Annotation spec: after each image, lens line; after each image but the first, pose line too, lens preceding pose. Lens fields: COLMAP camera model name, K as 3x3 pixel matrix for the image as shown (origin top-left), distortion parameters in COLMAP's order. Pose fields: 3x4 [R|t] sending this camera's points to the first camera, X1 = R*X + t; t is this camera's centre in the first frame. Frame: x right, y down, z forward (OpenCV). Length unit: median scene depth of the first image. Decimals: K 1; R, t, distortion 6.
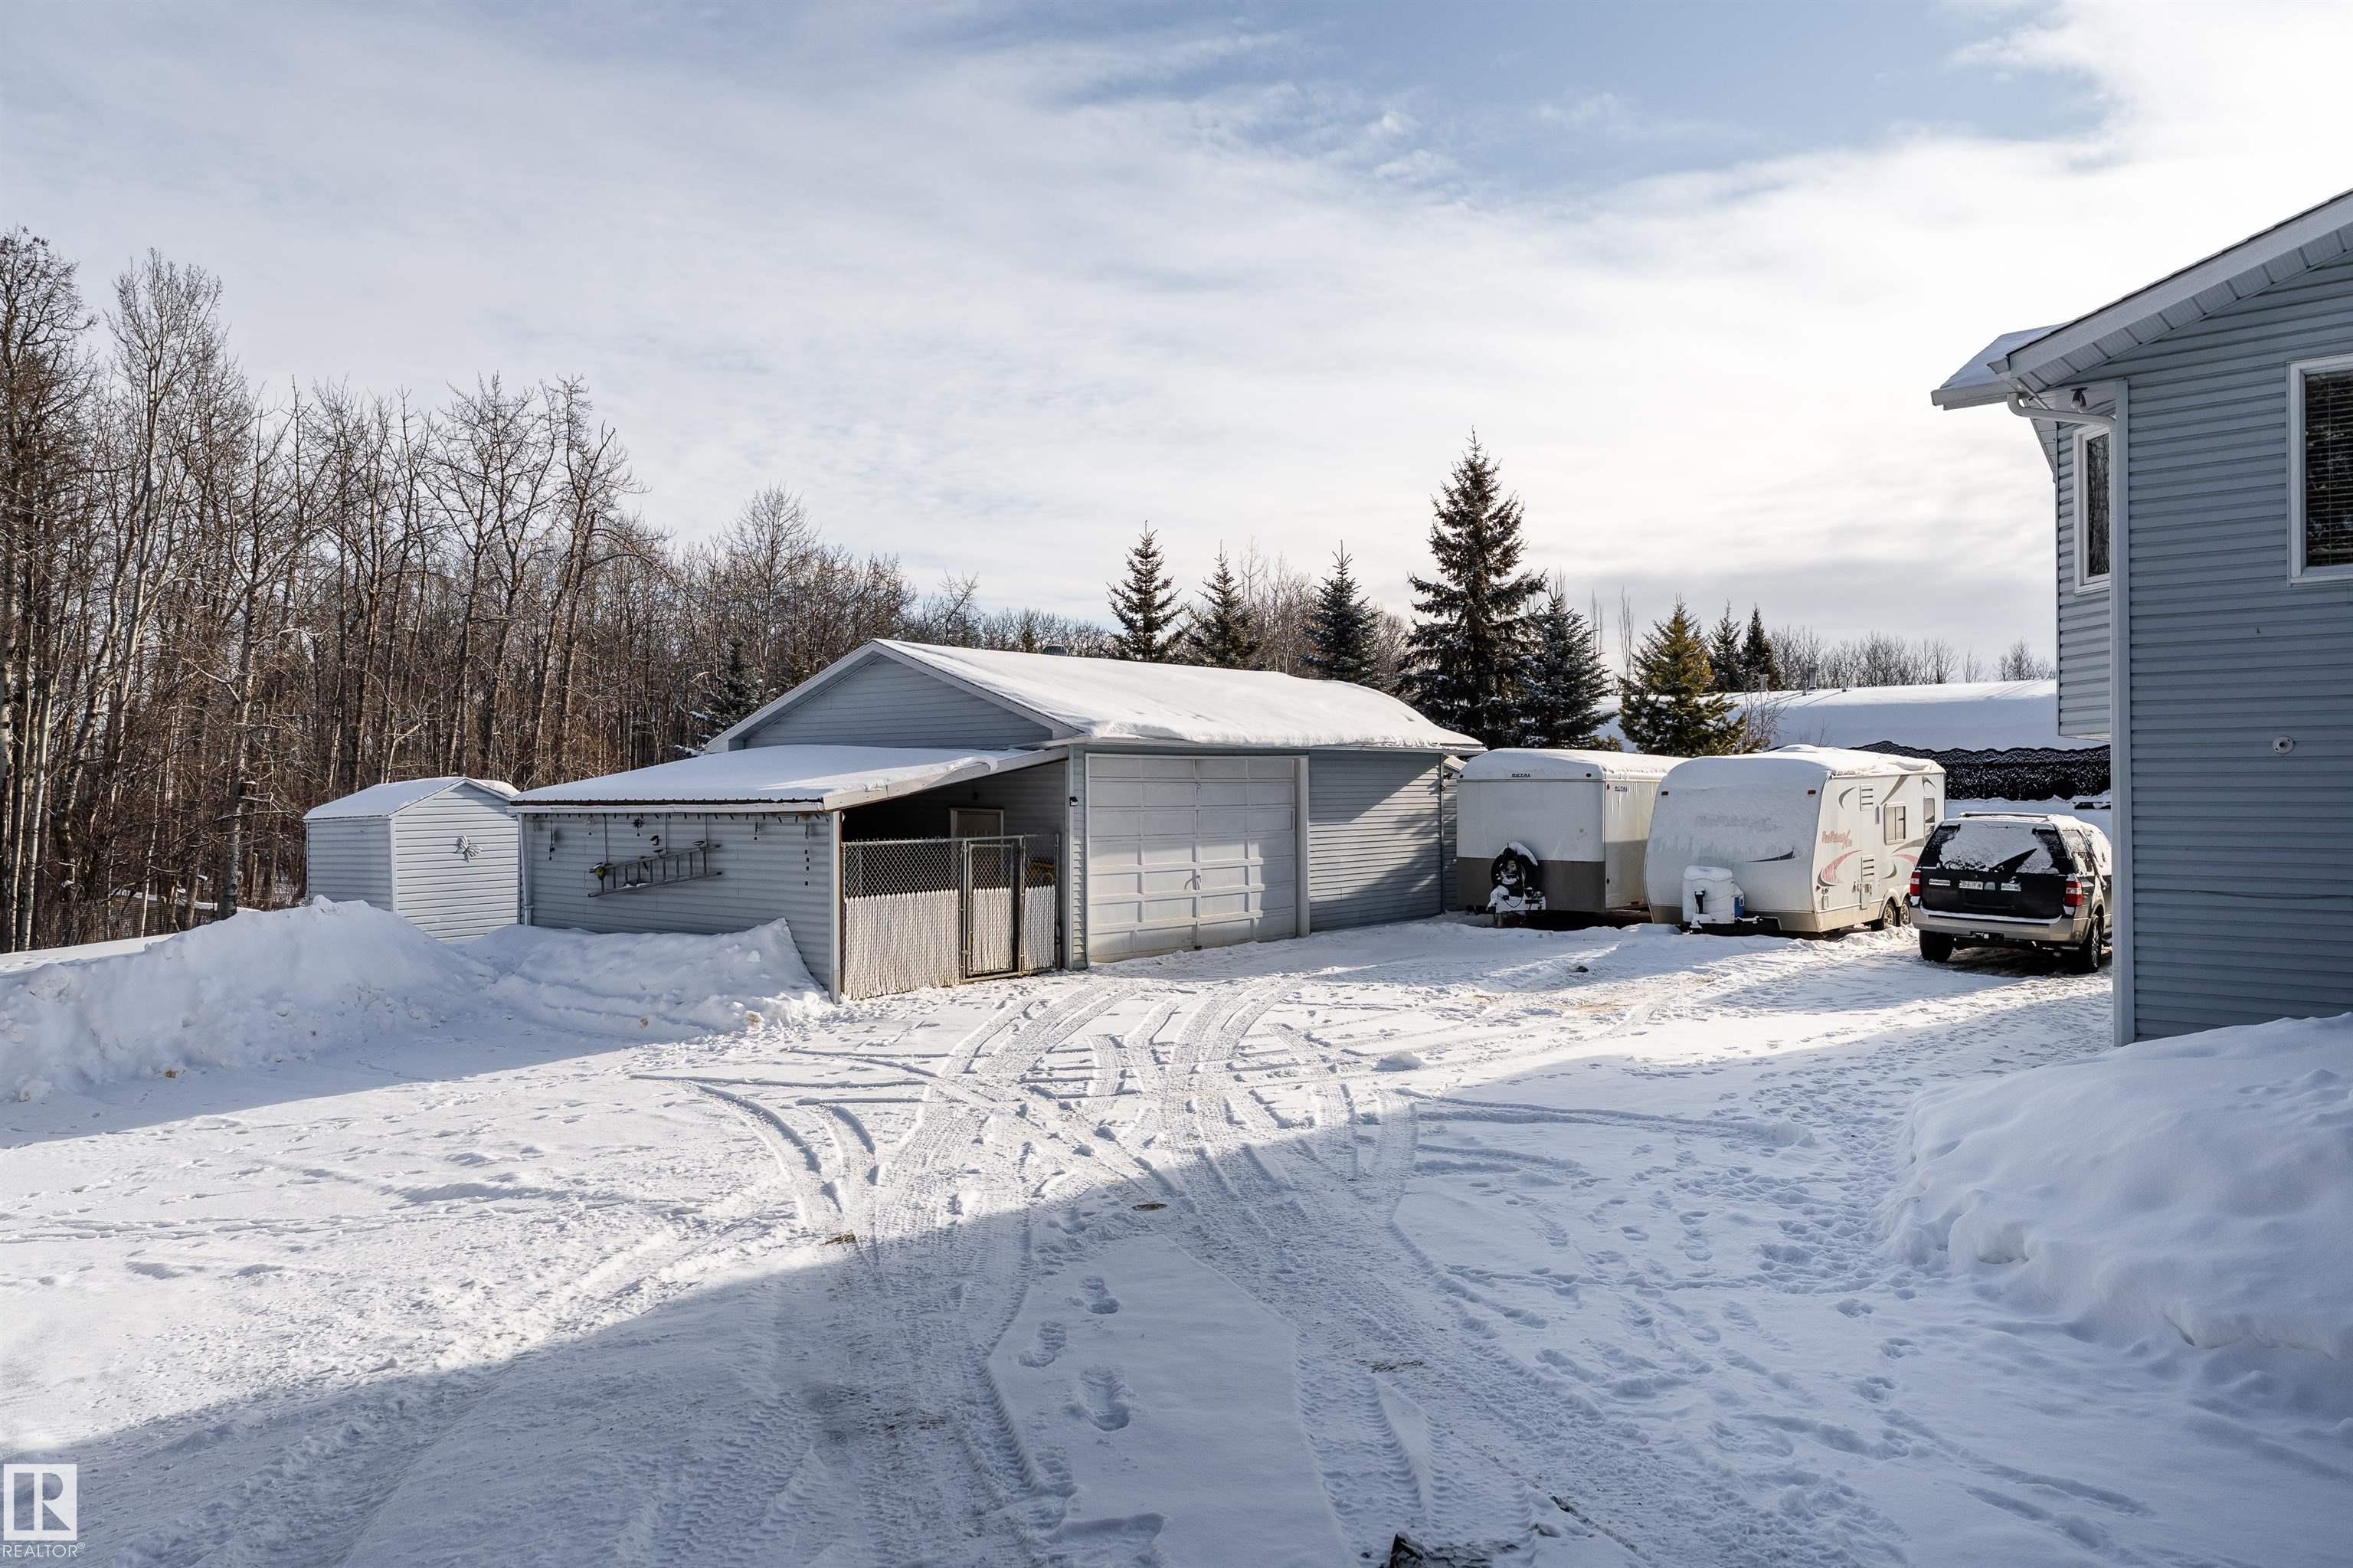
lens RADIAL K [[1622.1, 0, 1146.9], [0, 1622.1, 789.0], [0, 0, 1]] dist [0.003611, -0.001161]
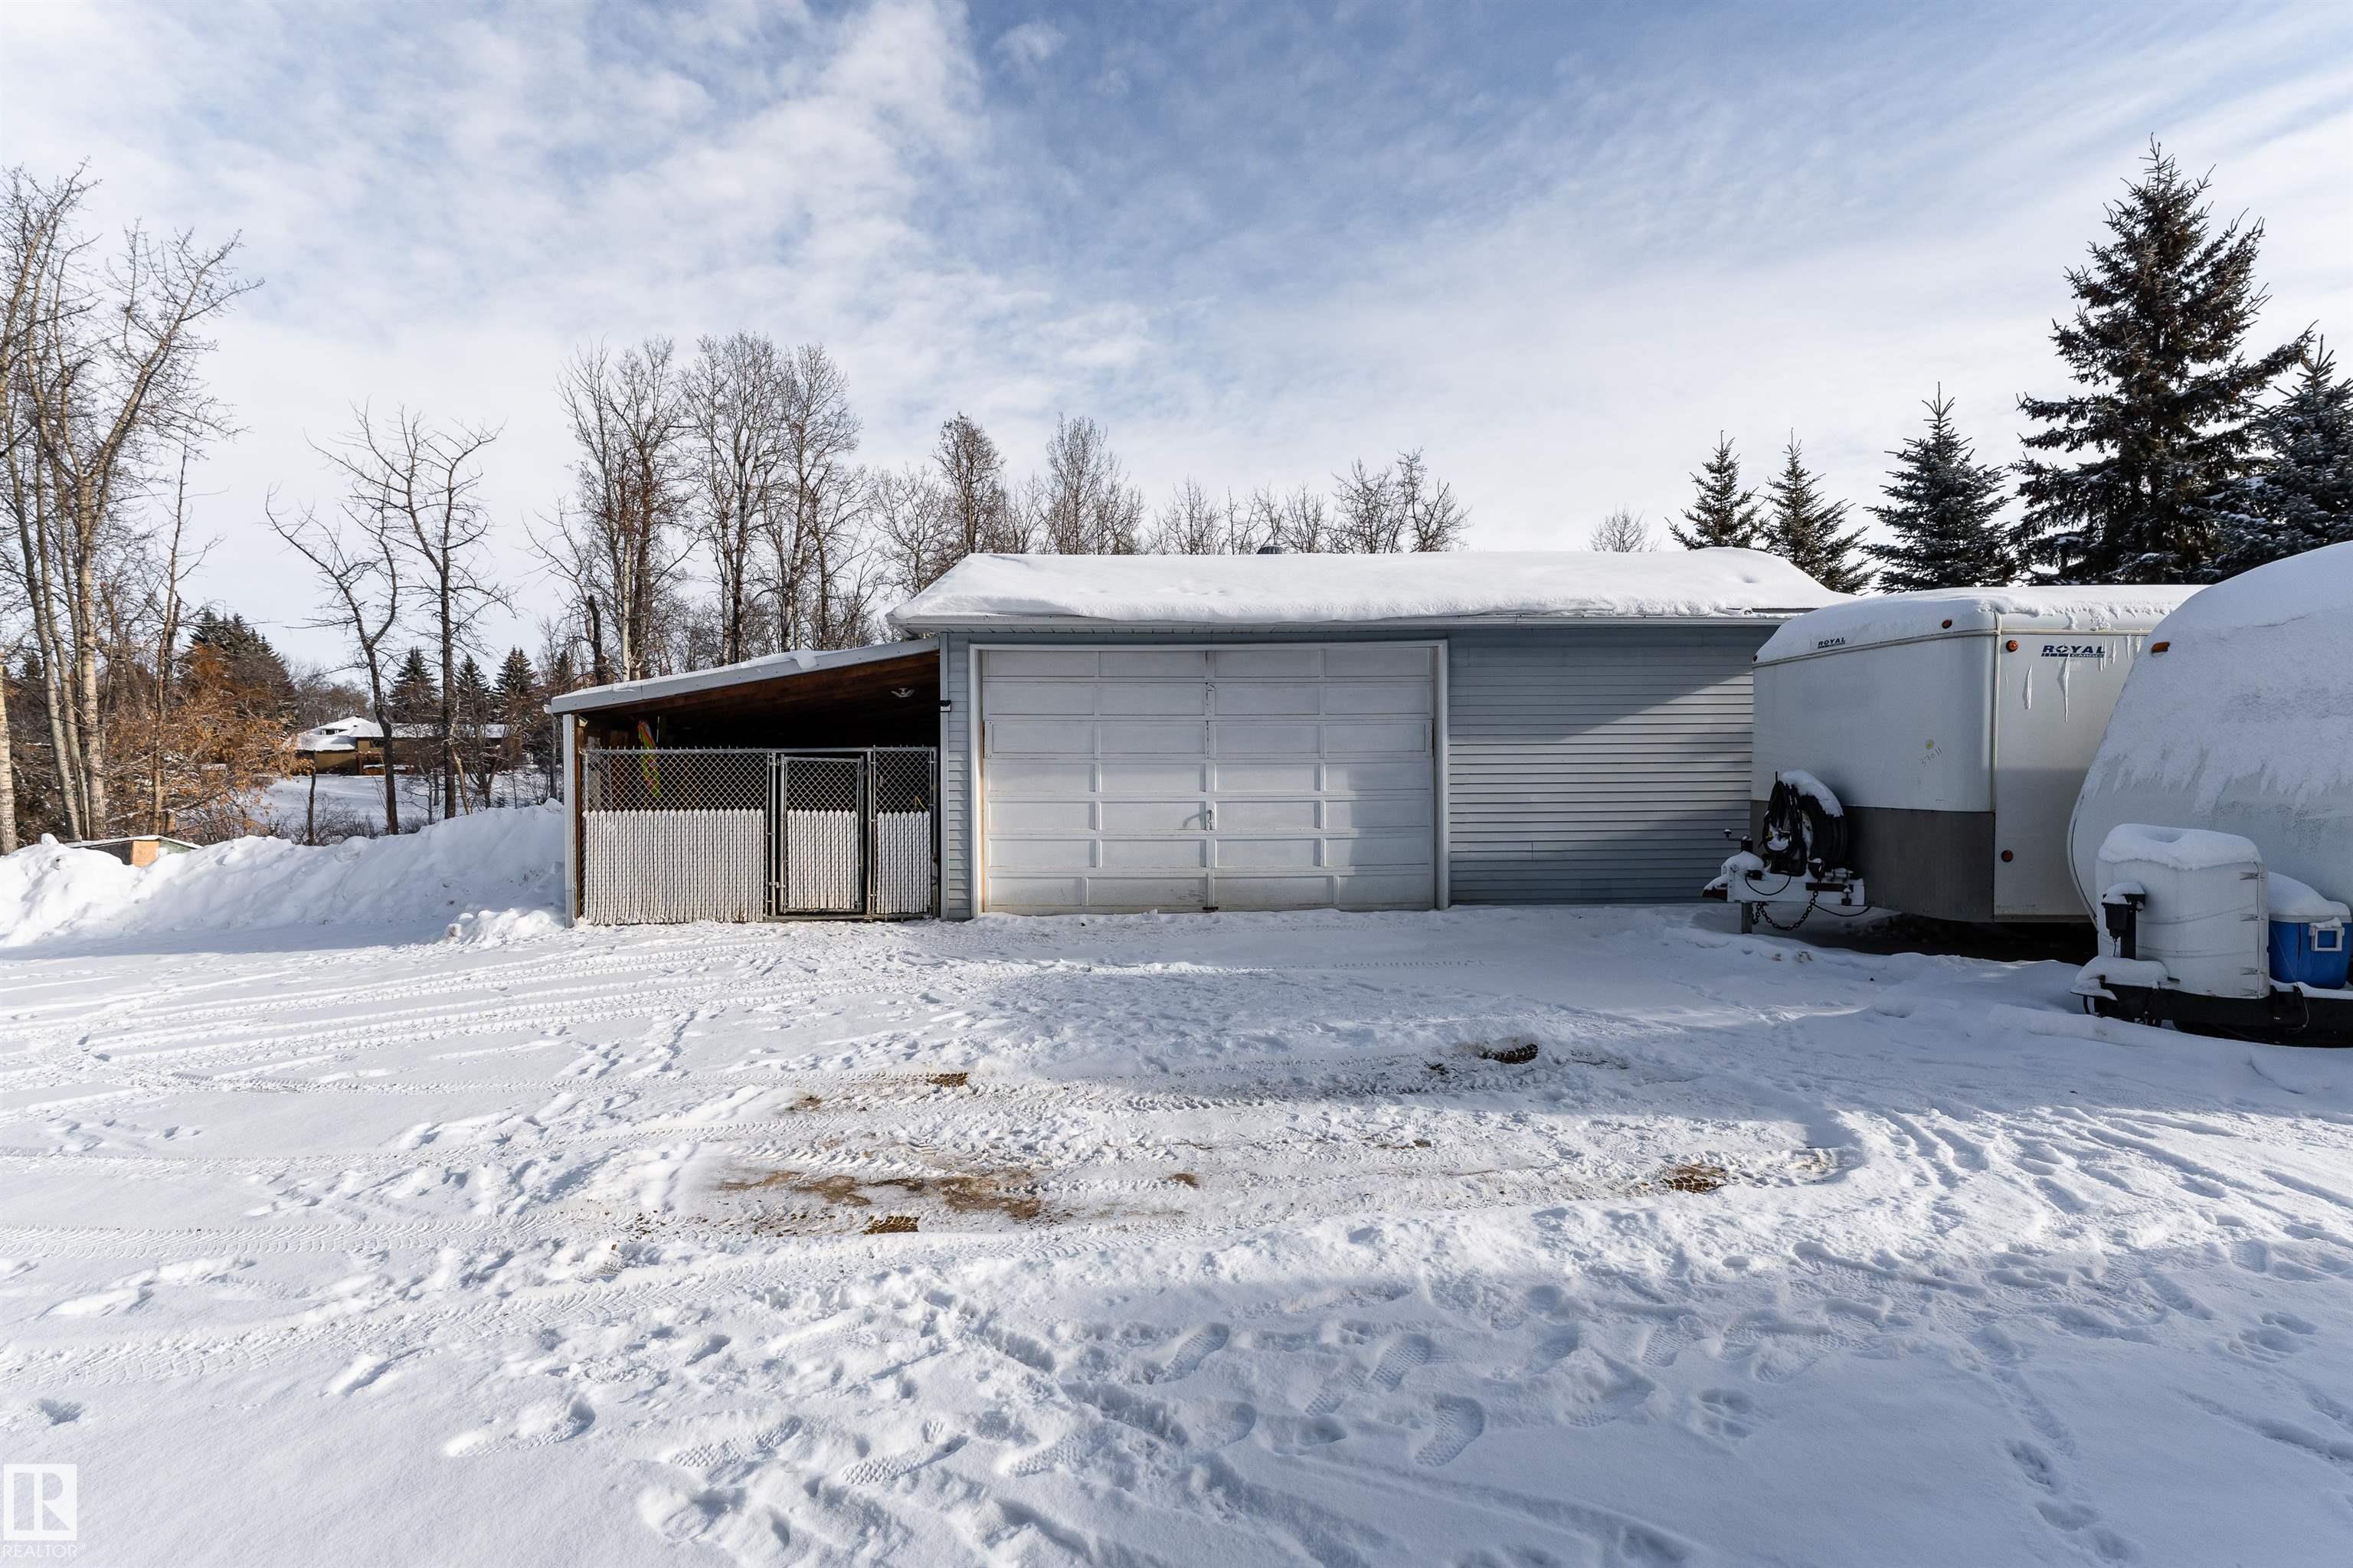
lens RADIAL K [[1019.0, 0, 1176.5], [0, 1019.0, 784.0], [0, 0, 1]] dist [0.001036, -0.000092]
pose [[0.679045, 0.010370, -0.734023, 0.327873], [0.001124, 0.999884, 0.015166, 0.031688], [0.734096, -0.011123, 0.678955, 0.623178]]
